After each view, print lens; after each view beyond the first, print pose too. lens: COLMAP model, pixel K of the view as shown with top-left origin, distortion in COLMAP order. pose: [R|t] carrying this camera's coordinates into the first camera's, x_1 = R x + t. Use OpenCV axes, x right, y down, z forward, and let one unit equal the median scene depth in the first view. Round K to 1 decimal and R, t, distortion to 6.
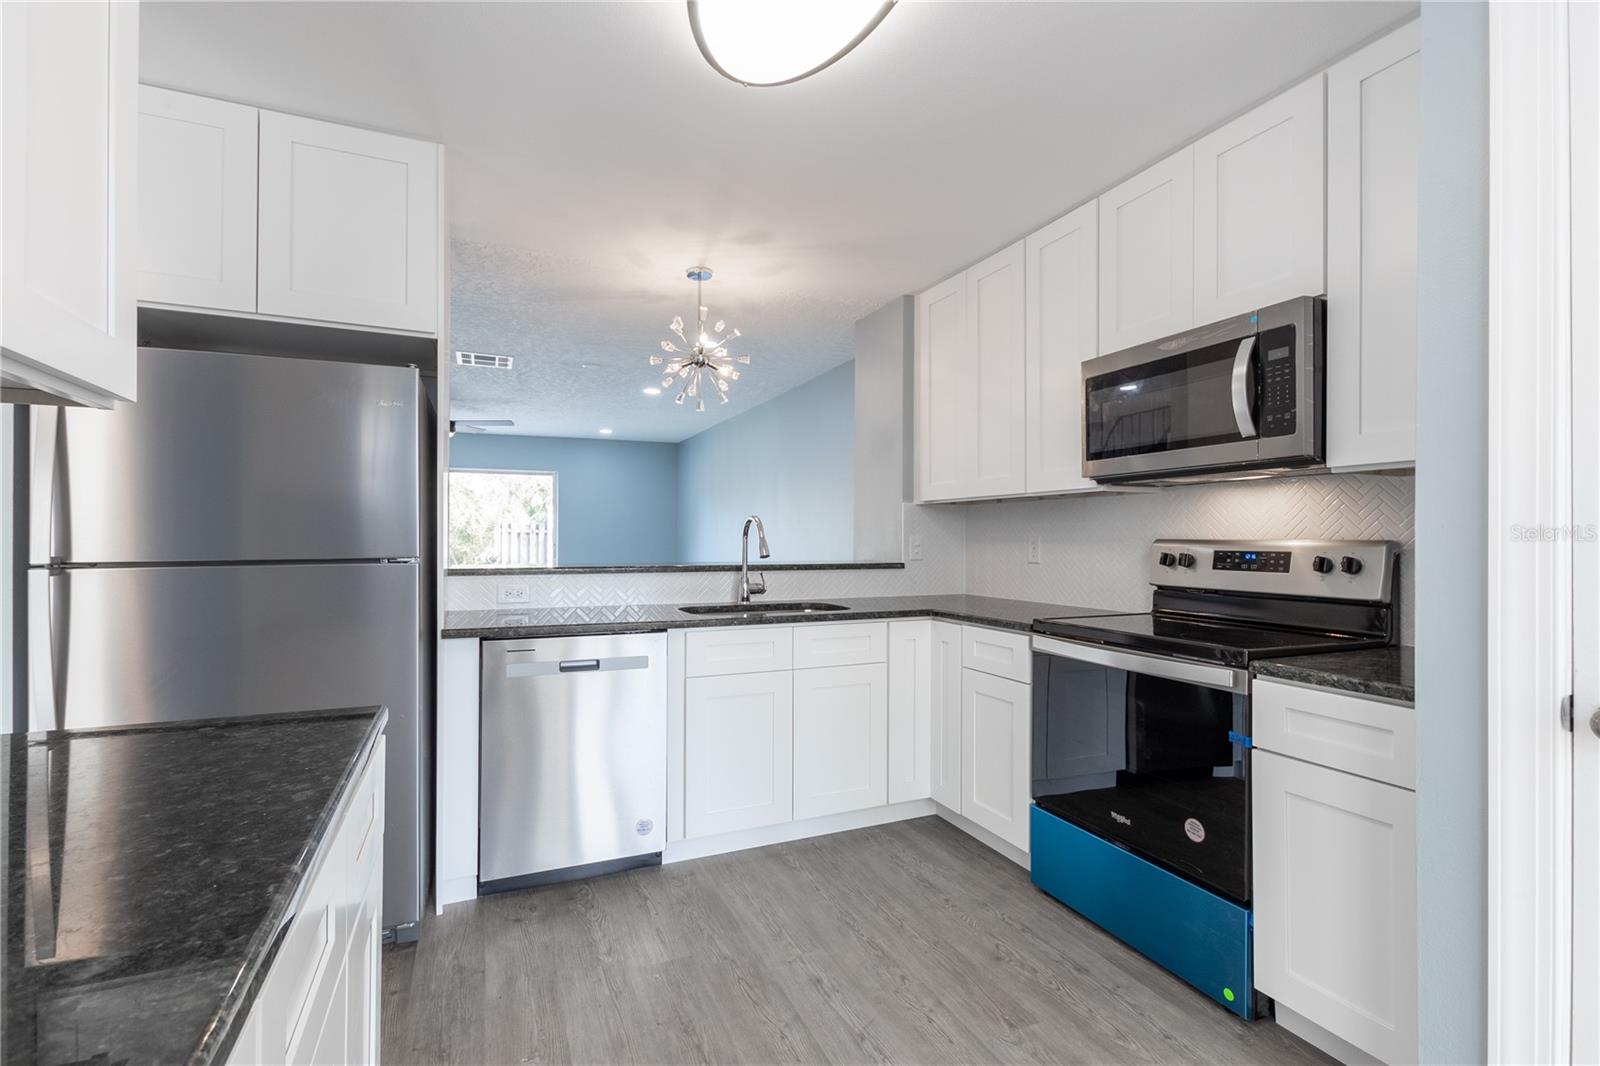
lens RADIAL K [[722.8, 0, 797.8], [0, 722.8, 536.8], [0, 0, 1]] dist [0.009417, -0.005145]
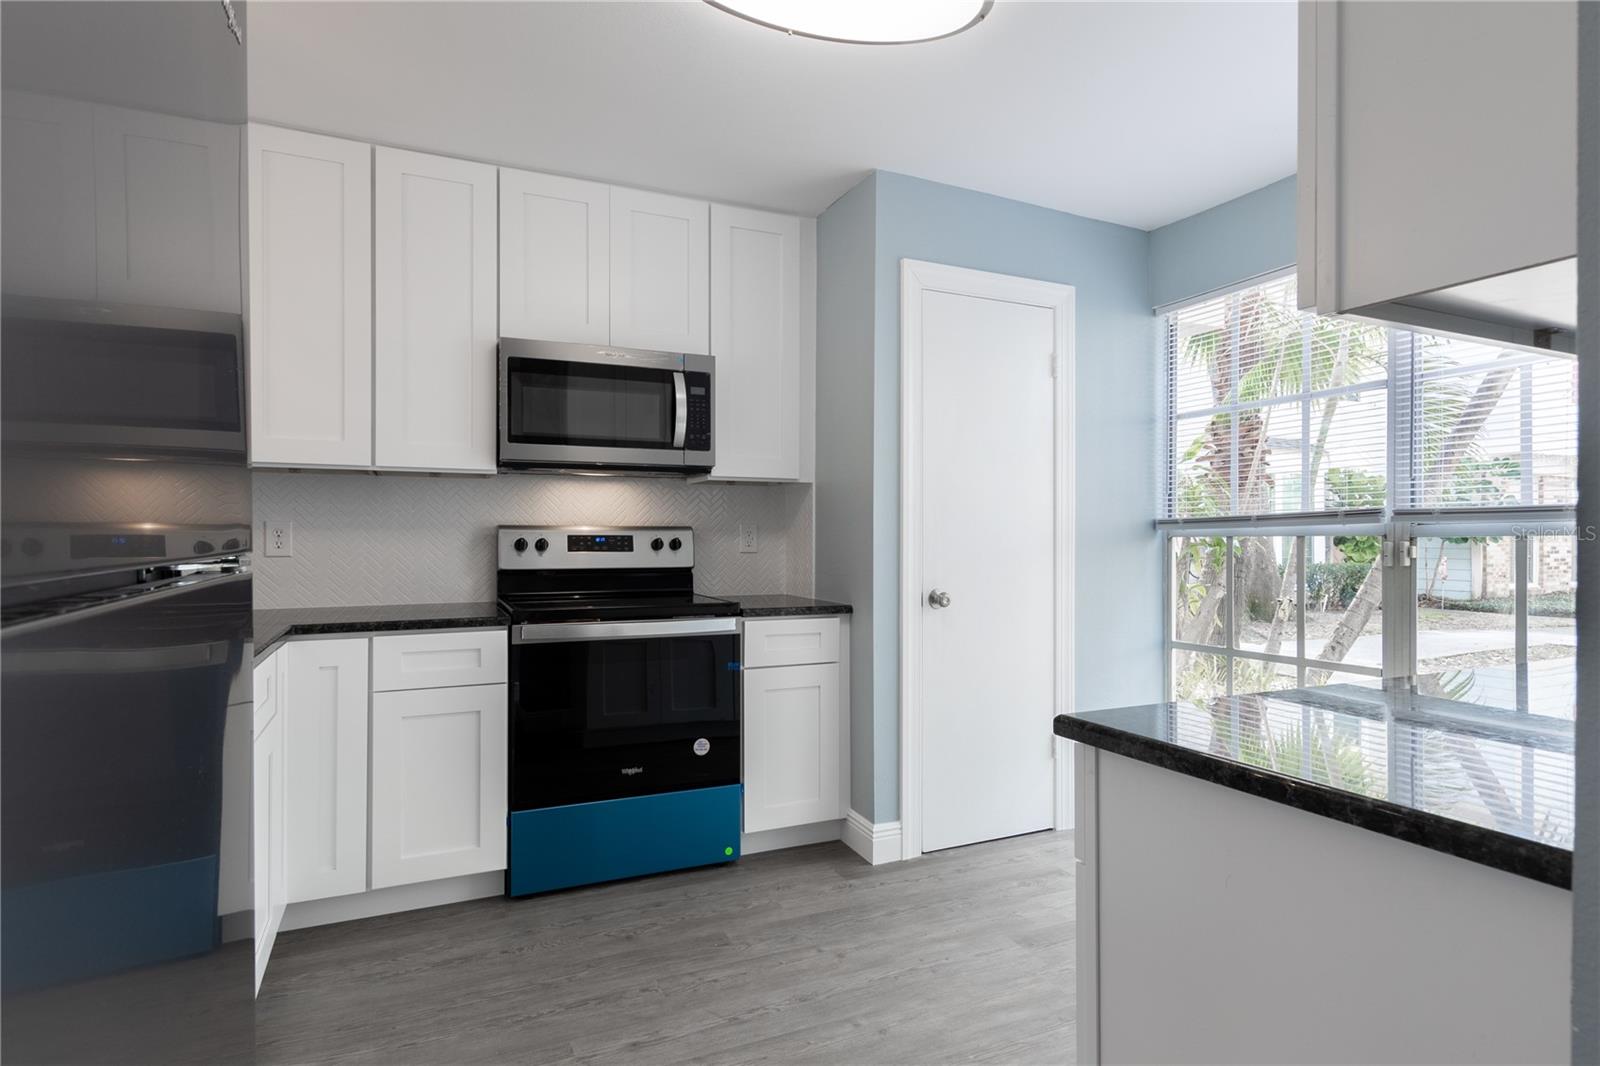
lens RADIAL K [[852.4, 0, 803.3], [0, 852.4, 537.8], [0, 0, 1]] dist [0.004717, 0.000750]
pose [[-0.023106, -0.005843, 0.999716, -0.784498], [-0.004590, 0.999973, 0.005738, 0.014343], [-0.999722, -0.004456, -0.023132, 0.674936]]
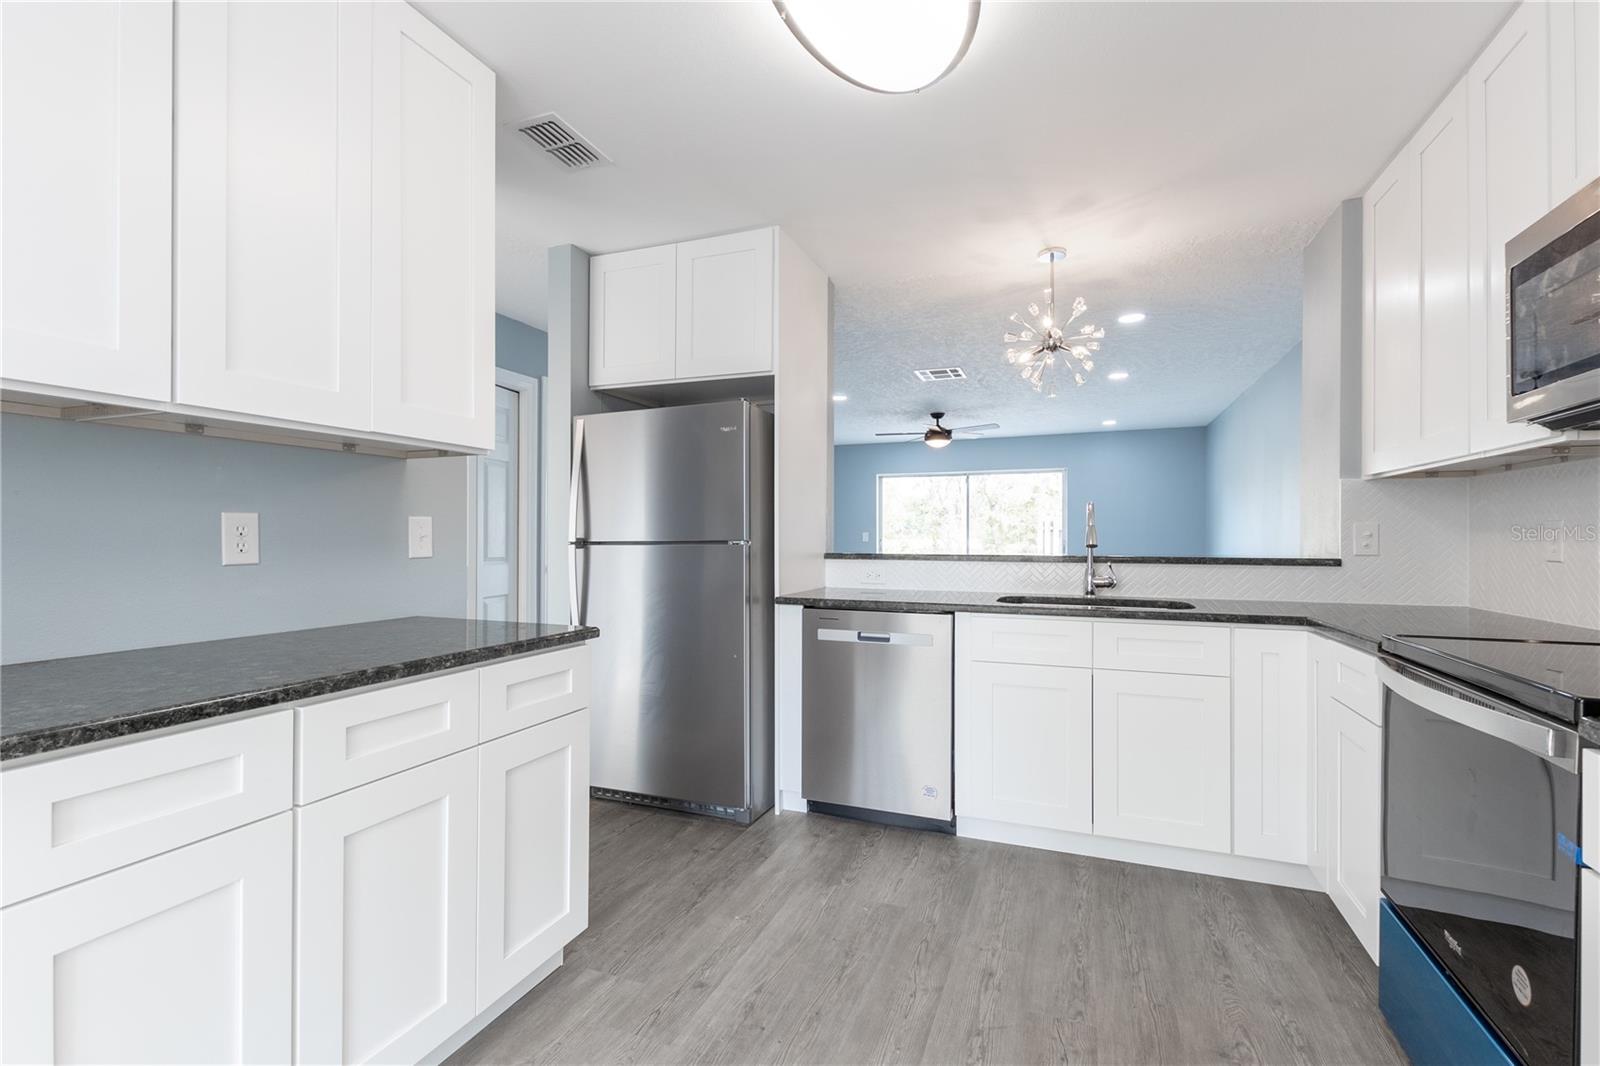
lens RADIAL K [[722.8, 0, 791.6], [0, 722.8, 535.1], [0, 0, 1]] dist [0.009417, -0.005145]
pose [[0.698954, -0.002729, -0.715161, 0.439260], [0.000884, 0.999995, -0.002951, 0.020143], [0.715166, 0.001431, 0.698953, 0.102662]]
